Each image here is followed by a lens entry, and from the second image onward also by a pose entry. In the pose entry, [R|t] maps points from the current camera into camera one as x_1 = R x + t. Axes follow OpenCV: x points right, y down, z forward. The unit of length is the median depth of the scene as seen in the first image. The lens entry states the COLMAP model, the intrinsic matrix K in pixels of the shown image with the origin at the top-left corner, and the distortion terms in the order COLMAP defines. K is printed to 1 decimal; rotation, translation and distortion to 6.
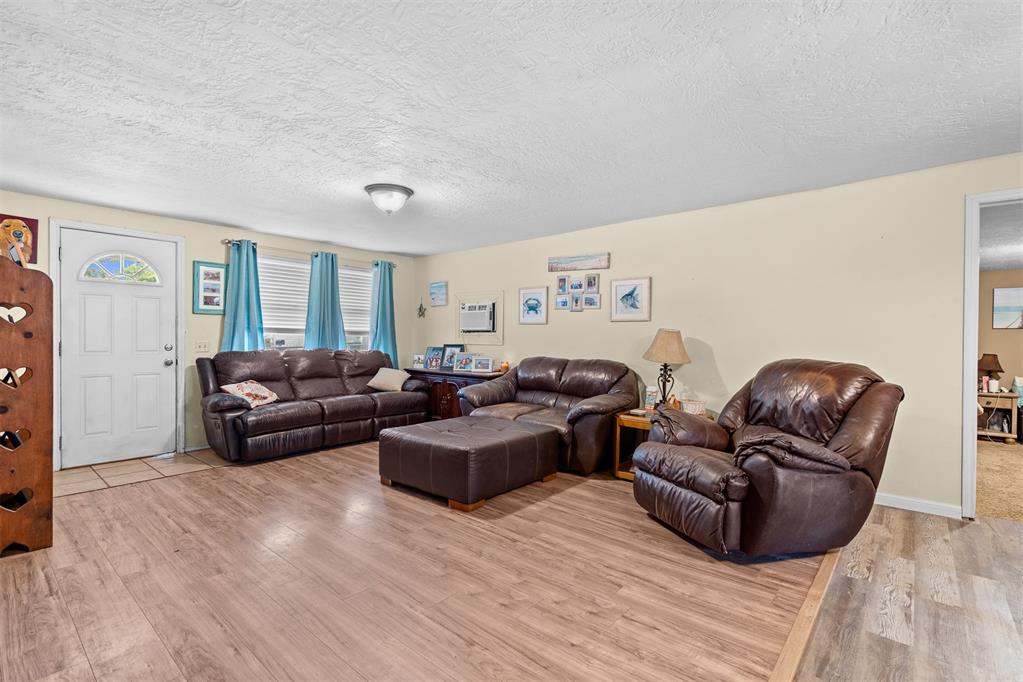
lens RADIAL K [[475.3, 0, 508.3], [0, 475.3, 341.4], [0, 0, 1]] dist [0.000047, 0.000739]
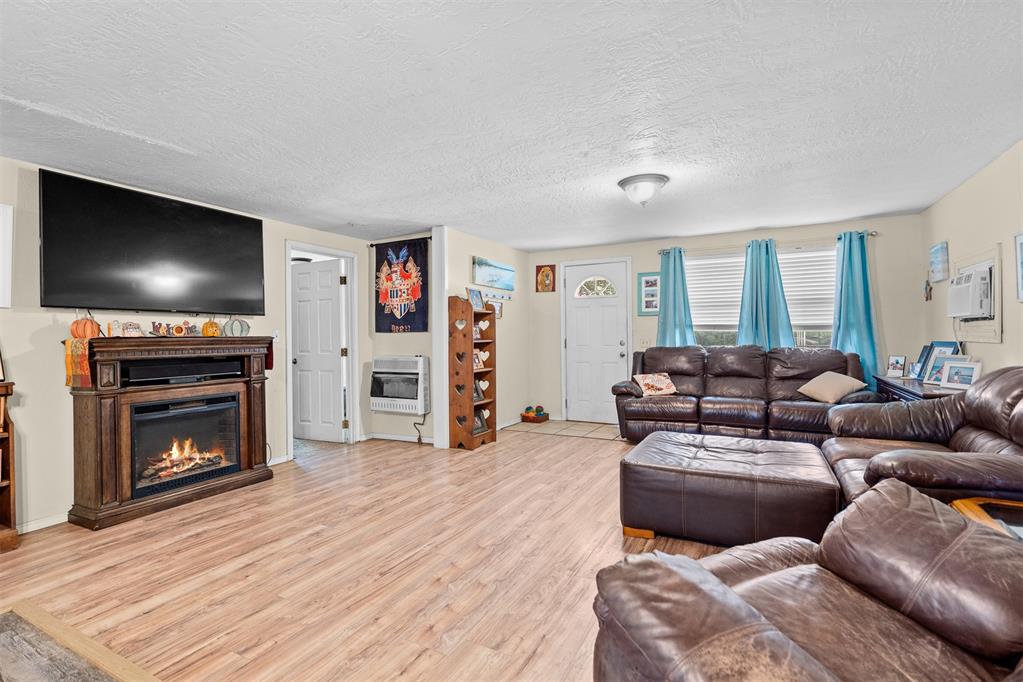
lens RADIAL K [[481.1, 0, 508.0], [0, 481.1, 323.8], [0, 0, 1]] dist [0.002407, 0.000245]
pose [[0.215005, -0.033473, -0.976039, 0.478644], [0.003437, 0.999432, -0.033518, 0.003030], [0.976607, 0.003852, 0.214998, 0.391648]]
